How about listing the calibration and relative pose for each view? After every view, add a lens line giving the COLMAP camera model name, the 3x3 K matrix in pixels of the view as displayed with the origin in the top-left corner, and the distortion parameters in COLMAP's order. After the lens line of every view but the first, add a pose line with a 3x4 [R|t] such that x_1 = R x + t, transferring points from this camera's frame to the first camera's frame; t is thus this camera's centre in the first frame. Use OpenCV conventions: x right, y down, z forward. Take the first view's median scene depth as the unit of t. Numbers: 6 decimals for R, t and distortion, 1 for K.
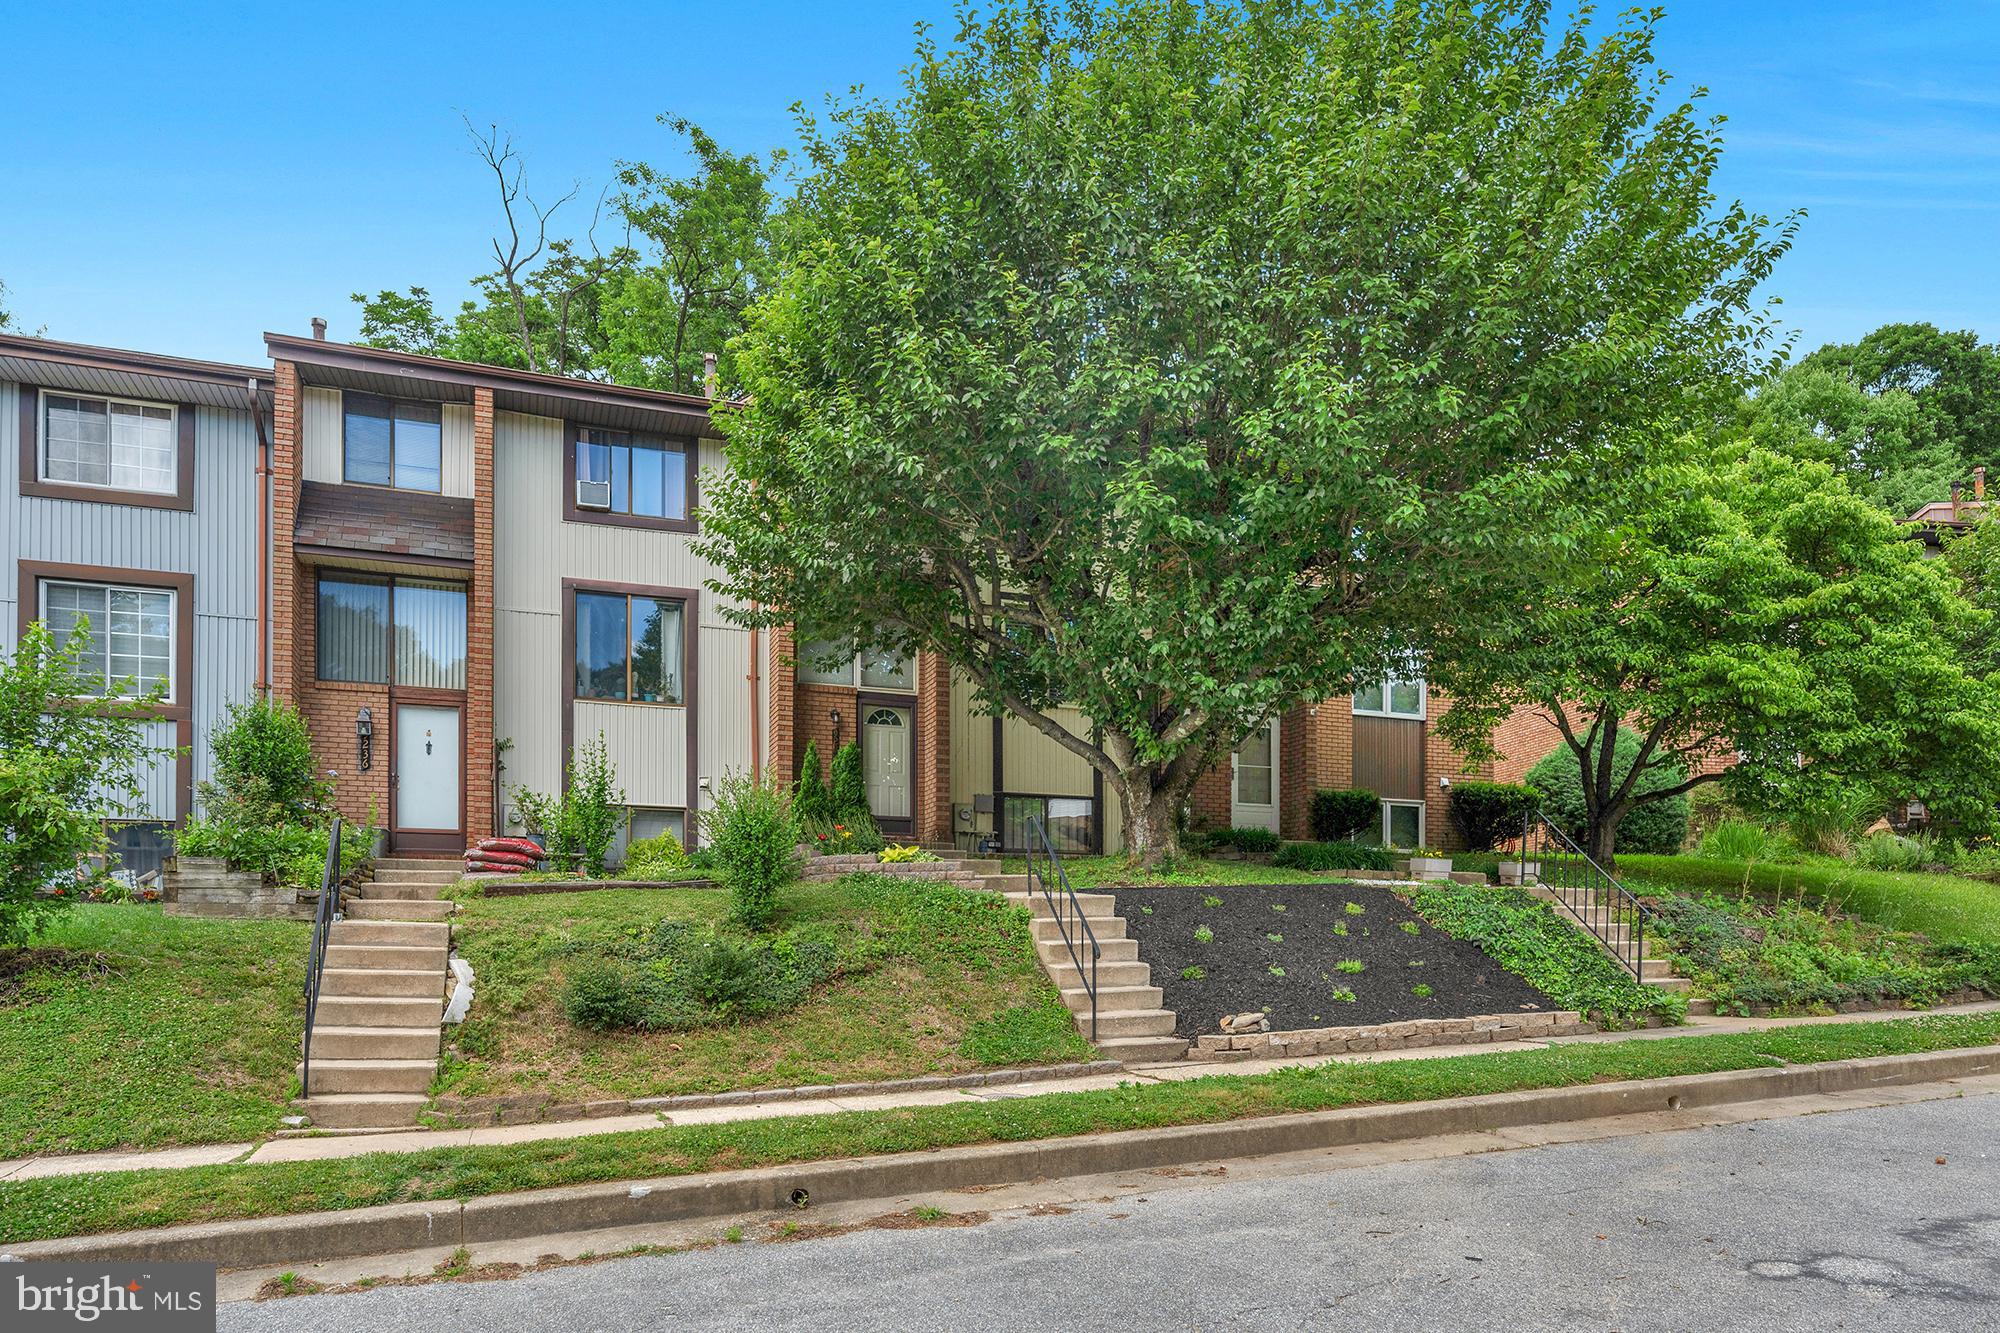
lens RADIAL K [[1157.9, 0, 956.4], [0, 1157.9, 899.8], [0, 0, 1]] dist [0.000402, -0.001531]
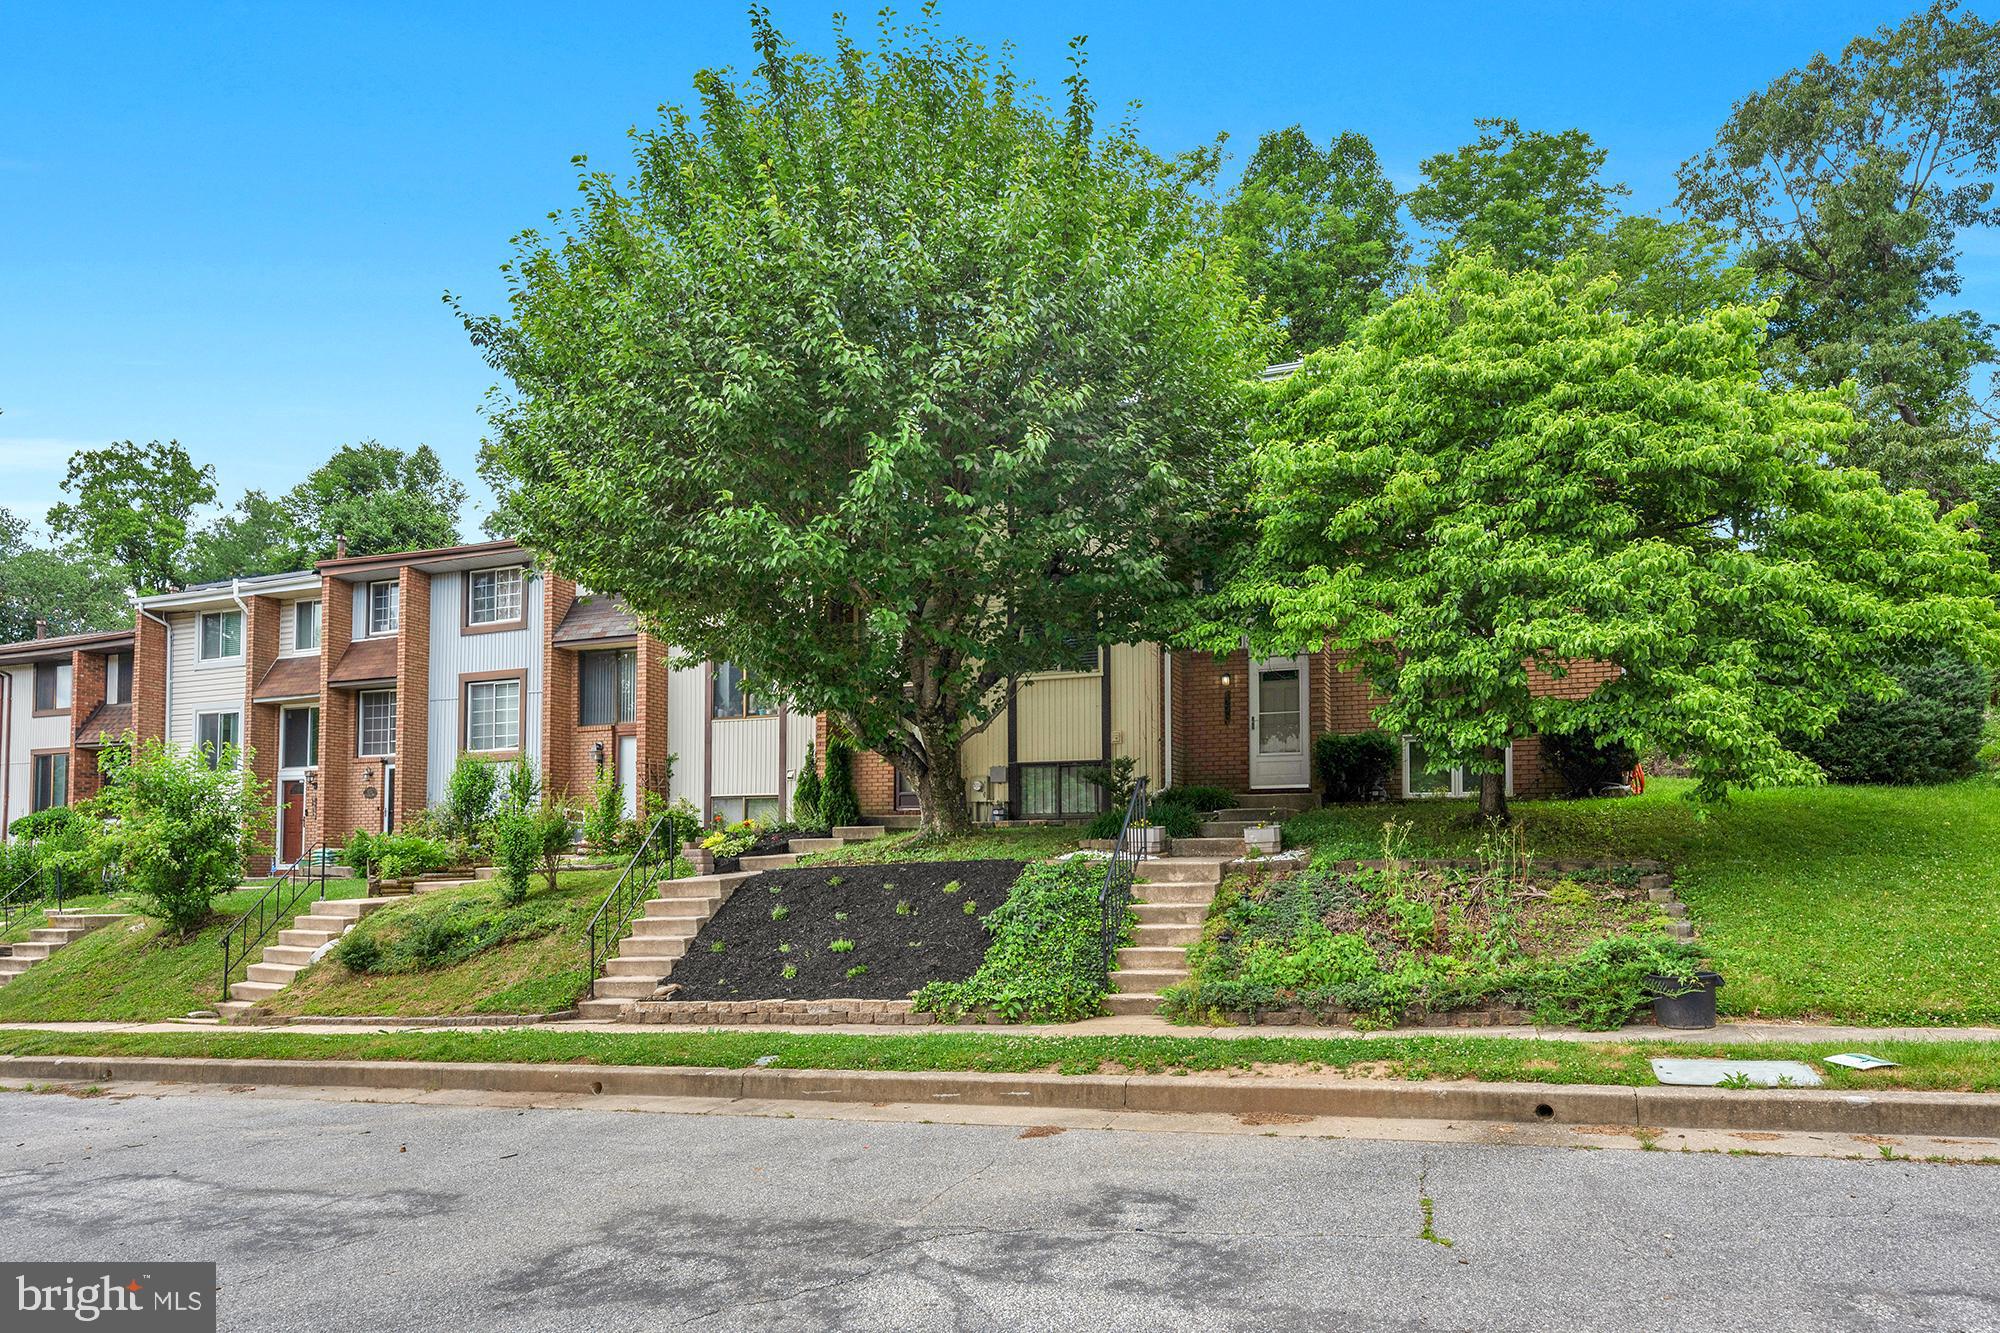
lens RADIAL K [[1157.9, 0, 1051.0], [0, 1157.9, 791.9], [0, 0, 1]] dist [0.000402, -0.001531]
pose [[0.779369, -0.045441, -0.624915, 1.281316], [0.030608, 0.998937, -0.034465, -0.046991], [0.625817, 0.007734, 0.779932, 0.296259]]
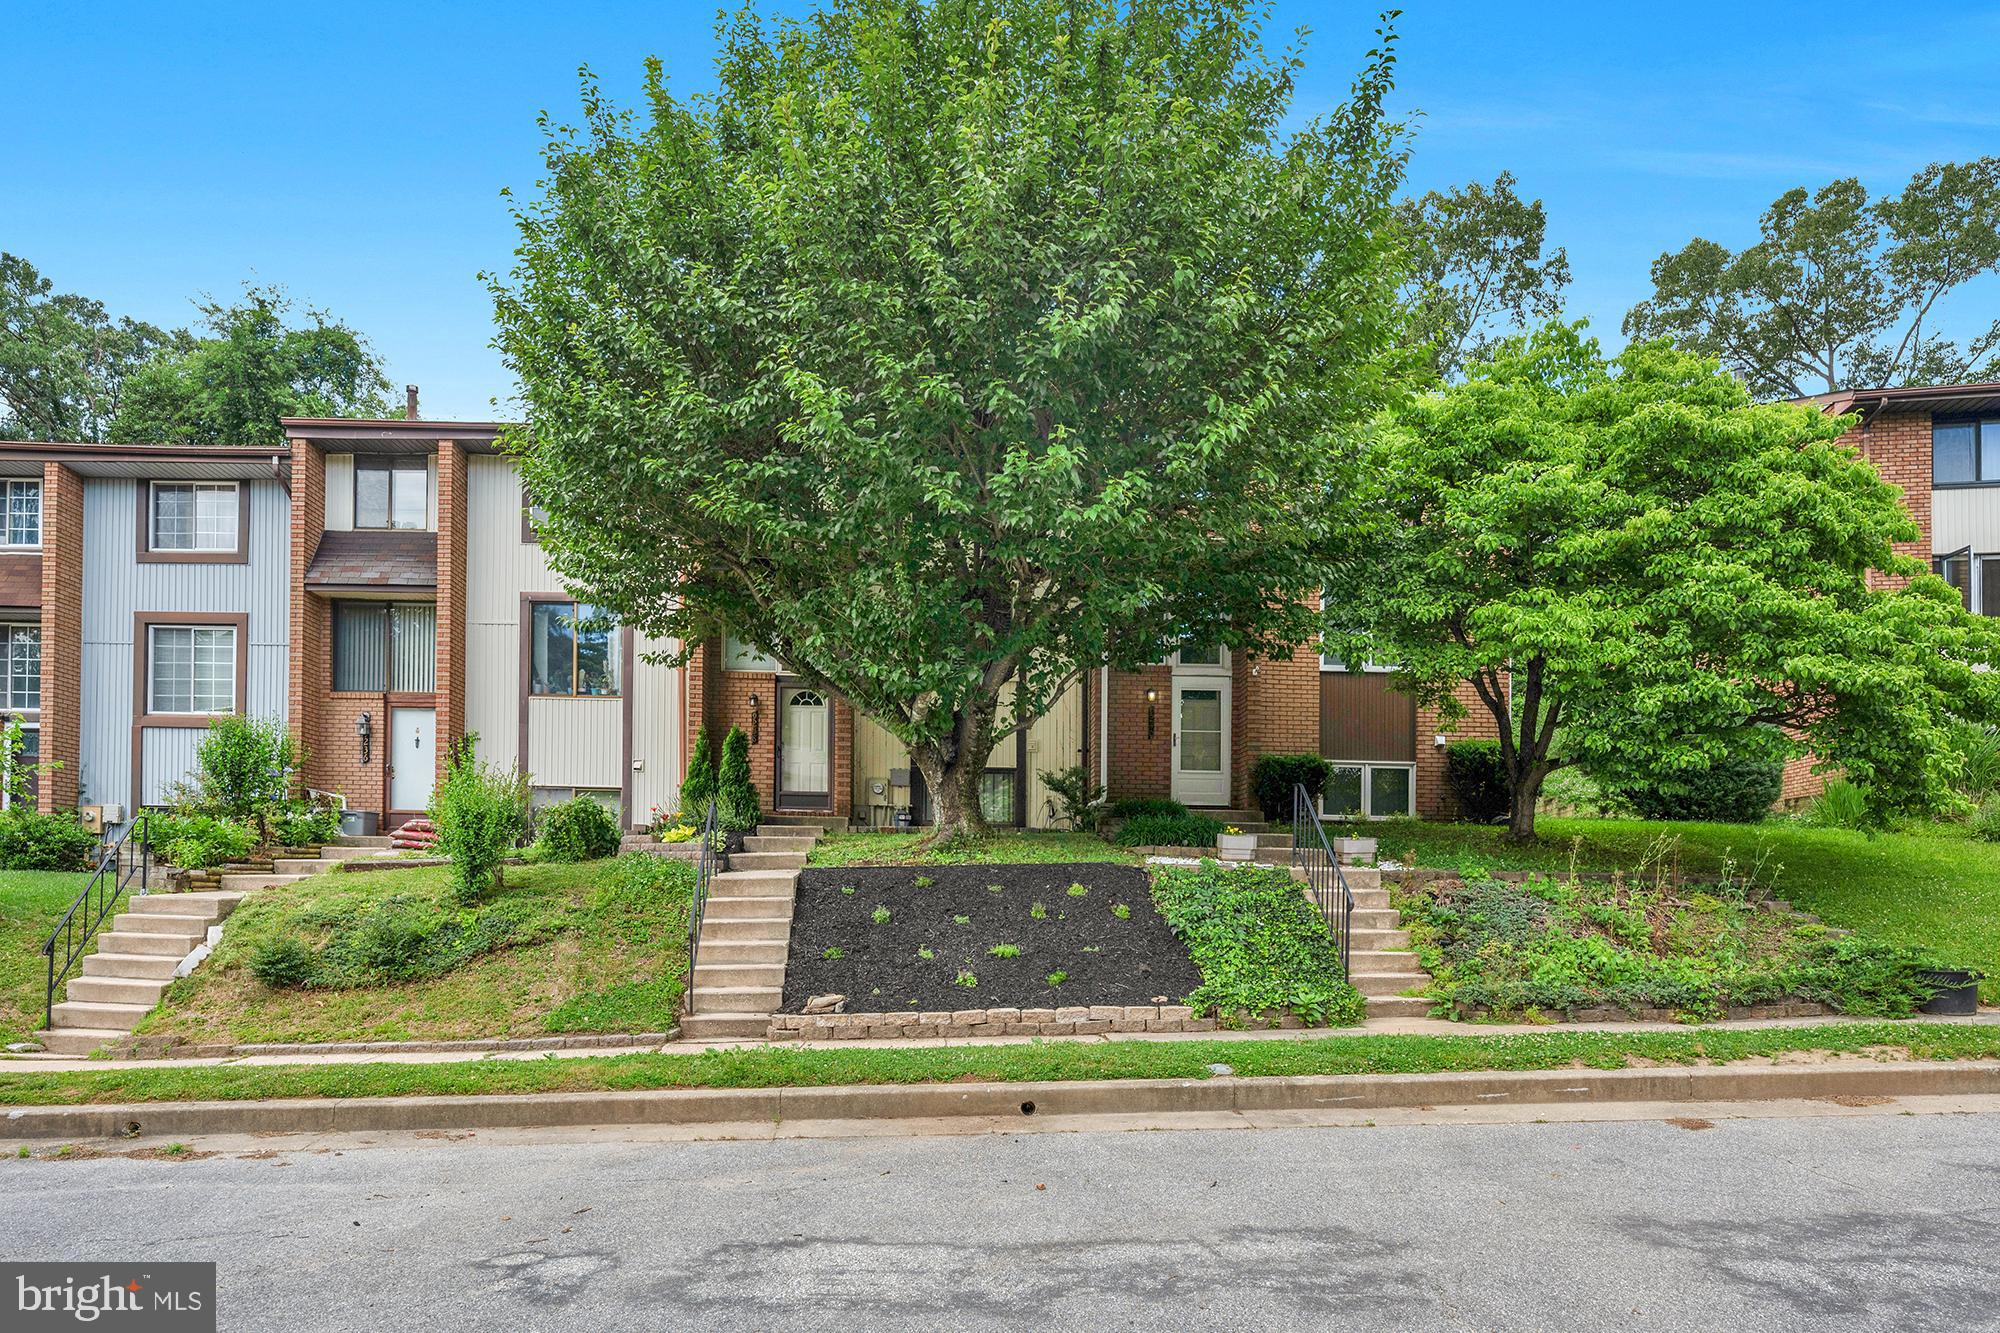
lens RADIAL K [[1157.9, 0, 924.5], [0, 1157.9, 854.8], [0, 0, 1]] dist [0.000402, -0.001531]
pose [[0.947485, 0.003373, -0.319784, 0.641986], [-0.002501, 0.999992, 0.003138, -0.029600], [0.319792, -0.002173, 0.947485, 0.043310]]
